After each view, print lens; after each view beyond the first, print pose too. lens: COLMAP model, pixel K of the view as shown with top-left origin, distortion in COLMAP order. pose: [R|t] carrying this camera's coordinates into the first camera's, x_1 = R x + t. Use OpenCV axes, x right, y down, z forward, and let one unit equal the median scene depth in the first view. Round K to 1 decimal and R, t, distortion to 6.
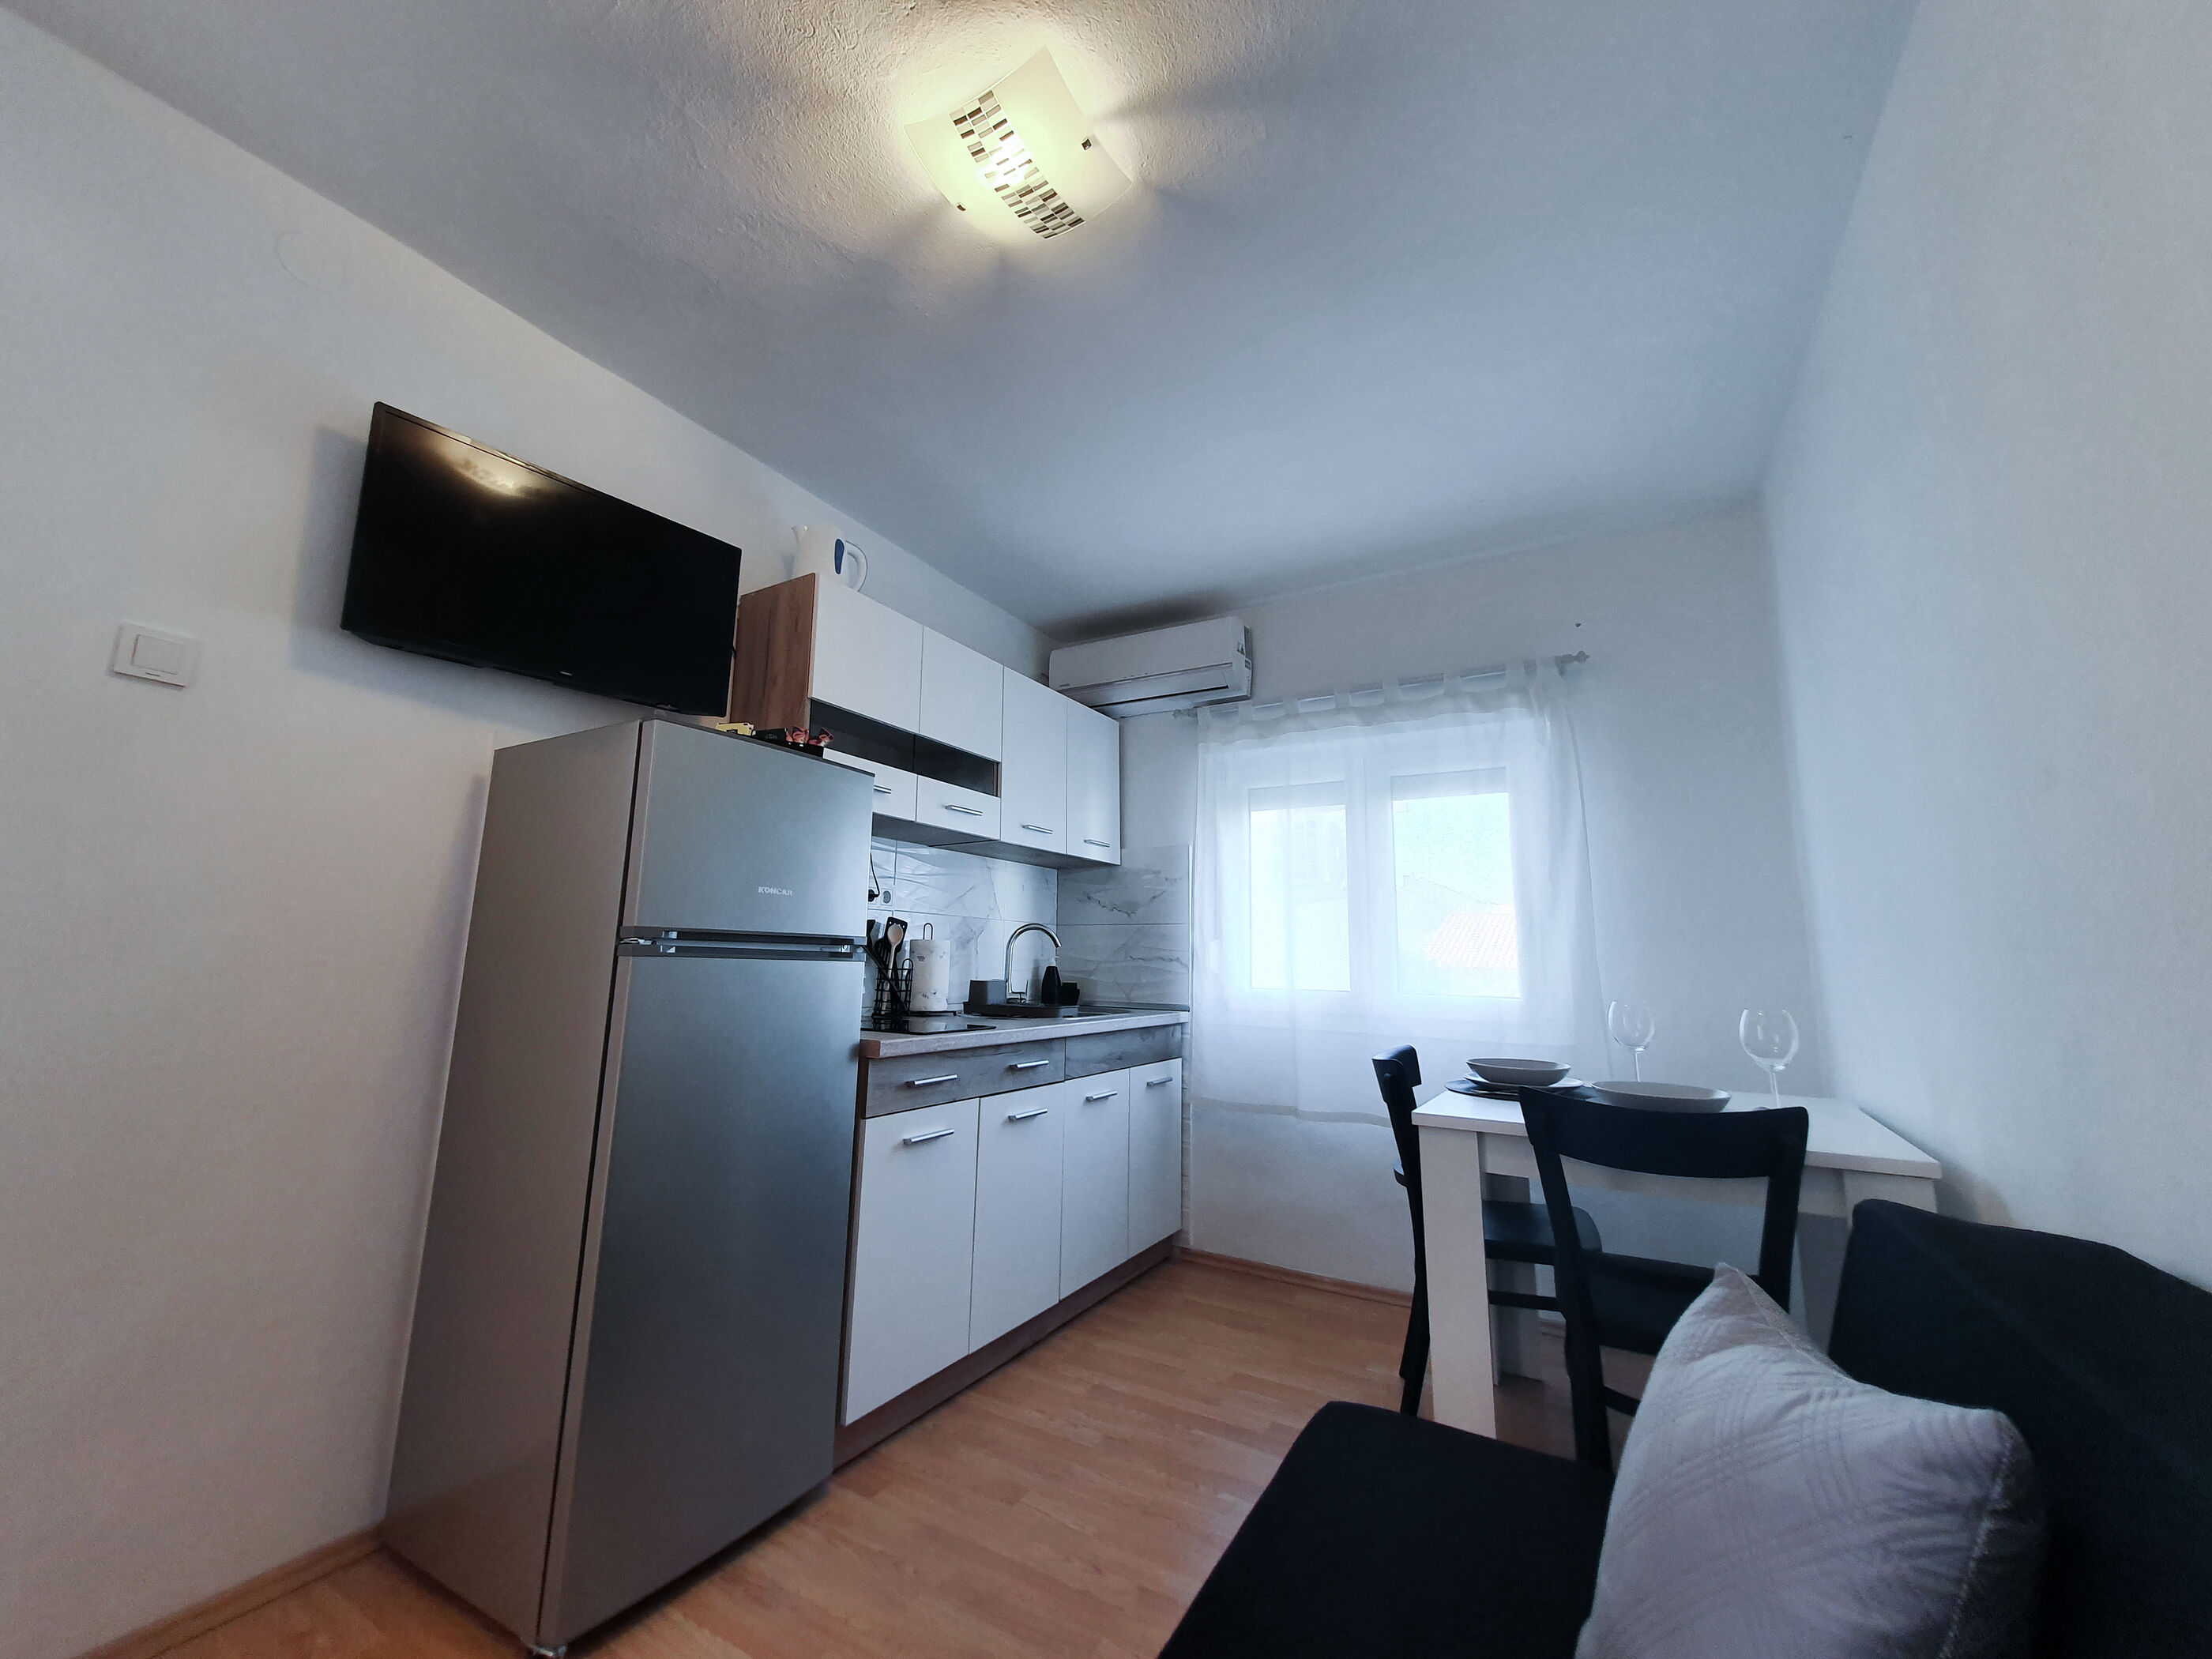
lens RADIAL K [[865.8, 0, 1107.7], [0, 865.8, 818.1], [0, 0, 1]] dist [0.002257, -0.000084]
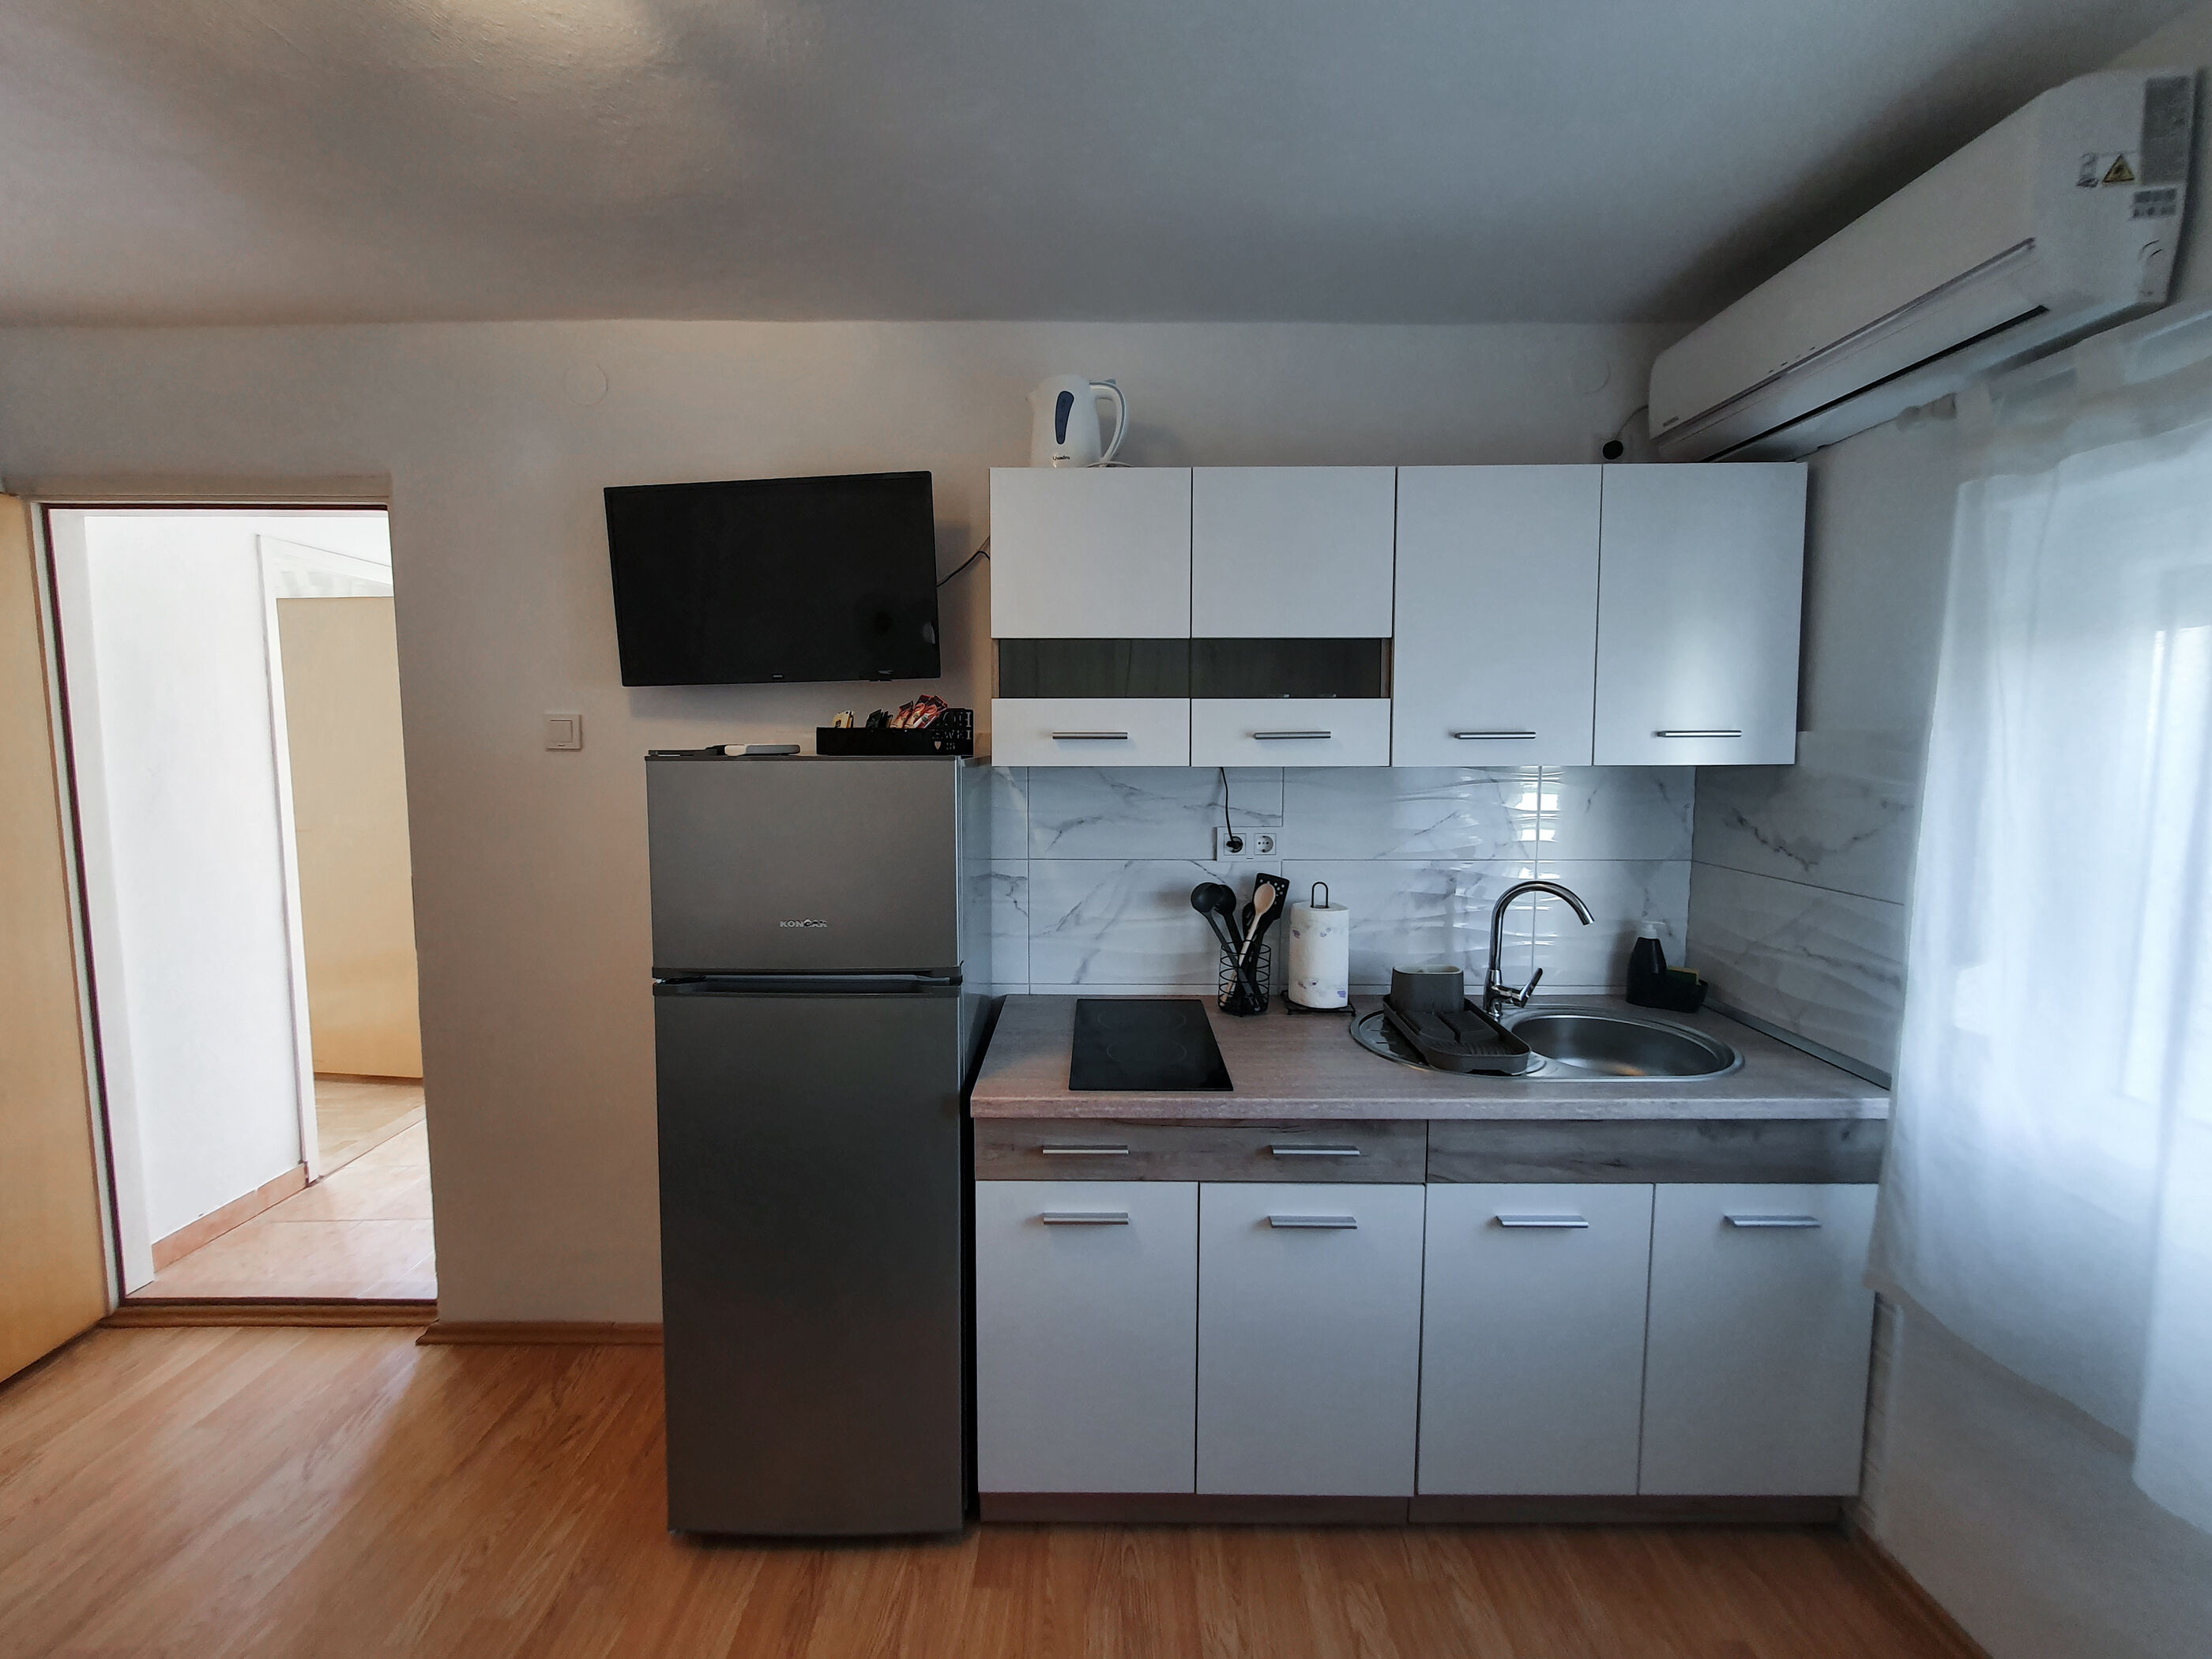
lens RADIAL K [[865.8, 0, 1107.7], [0, 865.8, 818.1], [0, 0, 1]] dist [0.002257, -0.000084]
pose [[0.499617, 0.064073, -0.863874, 0.296122], [0.147890, 0.976311, 0.157943, -0.063646], [0.853529, -0.206669, 0.478306, 0.488568]]
